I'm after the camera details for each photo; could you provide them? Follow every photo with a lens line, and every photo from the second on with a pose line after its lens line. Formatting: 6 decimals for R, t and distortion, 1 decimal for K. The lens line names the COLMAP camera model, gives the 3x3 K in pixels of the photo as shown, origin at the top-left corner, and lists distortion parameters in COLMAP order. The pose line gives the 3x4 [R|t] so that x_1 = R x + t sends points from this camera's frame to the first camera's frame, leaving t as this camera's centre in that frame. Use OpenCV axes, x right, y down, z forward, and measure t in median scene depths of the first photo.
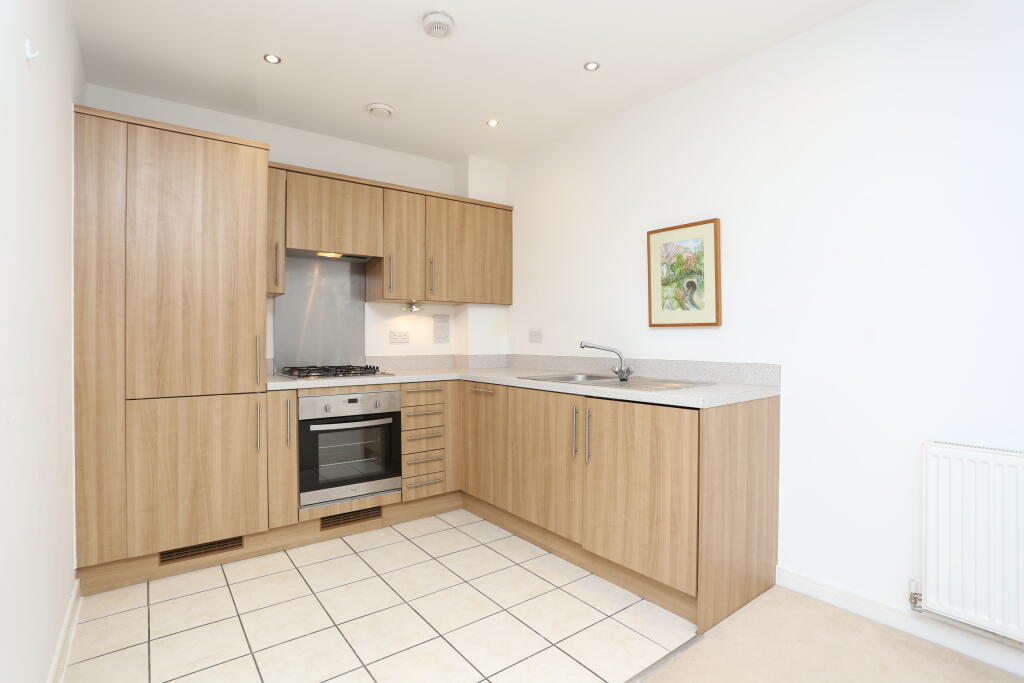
lens RADIAL K [[502.1, 0, 506.0], [0, 502.1, 337.7], [0, 0, 1]] dist [-0.090497, 0.049720]
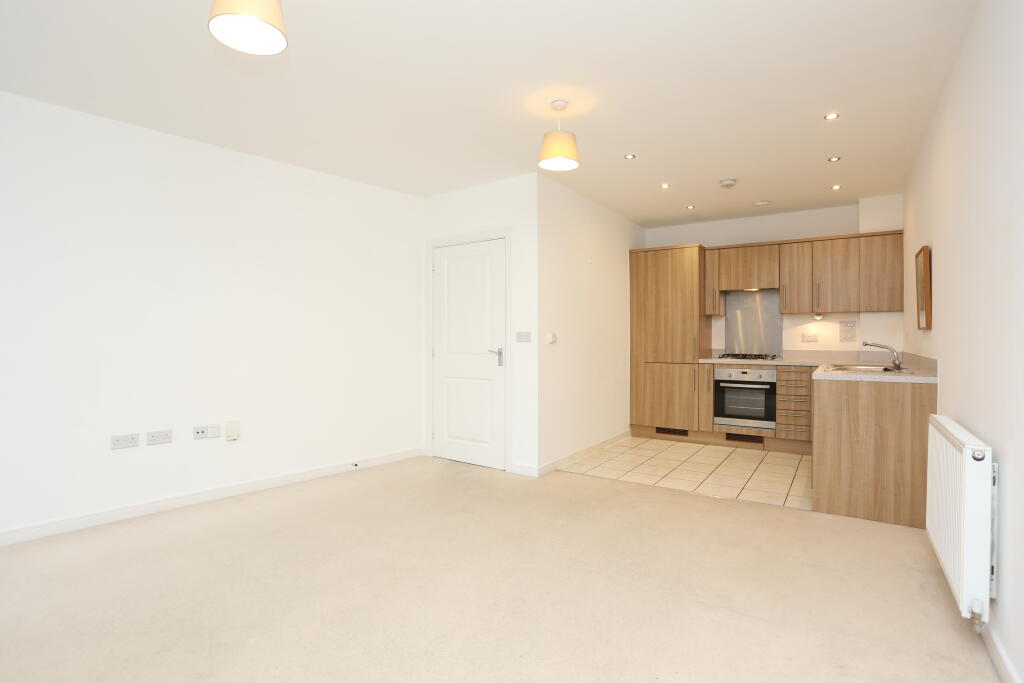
lens RADIAL K [[502.1, 0, 506.0], [0, 502.1, 337.7], [0, 0, 1]] dist [-0.090497, 0.049720]
pose [[0.309158, 0.003822, -0.951003, 1.144075], [-0.001561, 0.999993, 0.003511, -0.005009], [0.951010, 0.000399, 0.309161, -0.381679]]
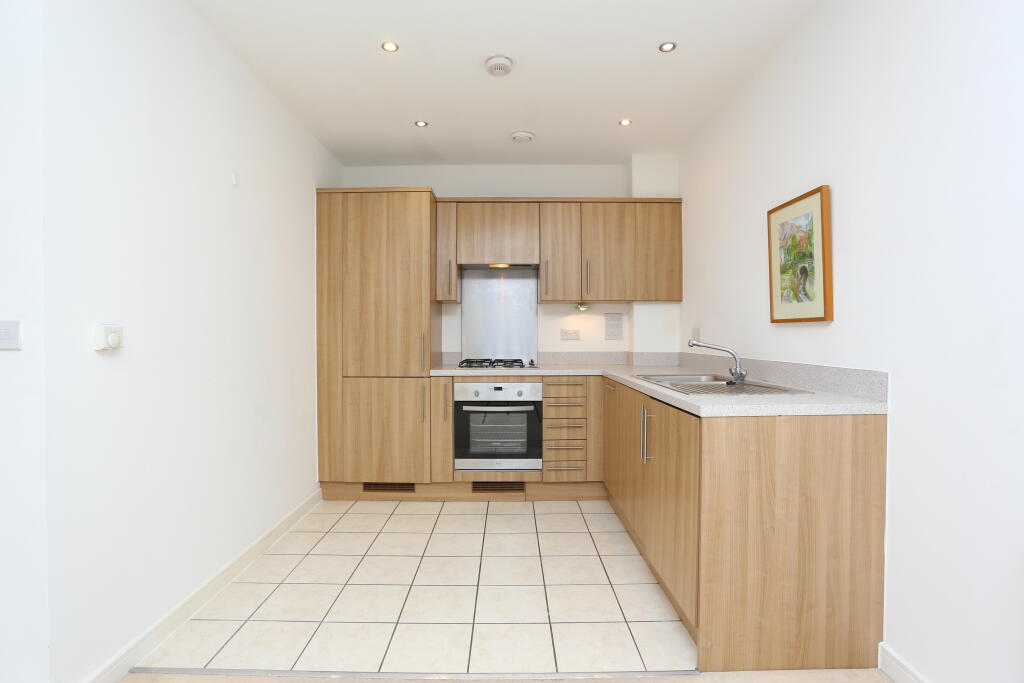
lens RADIAL K [[502.1, 0, 506.0], [0, 502.1, 337.7], [0, 0, 1]] dist [-0.090497, 0.049720]
pose [[0.796714, 0.002872, -0.604350, 0.439193], [0.001183, 0.999979, 0.006312, -0.002217], [0.604355, -0.005744, 0.796694, 0.057739]]
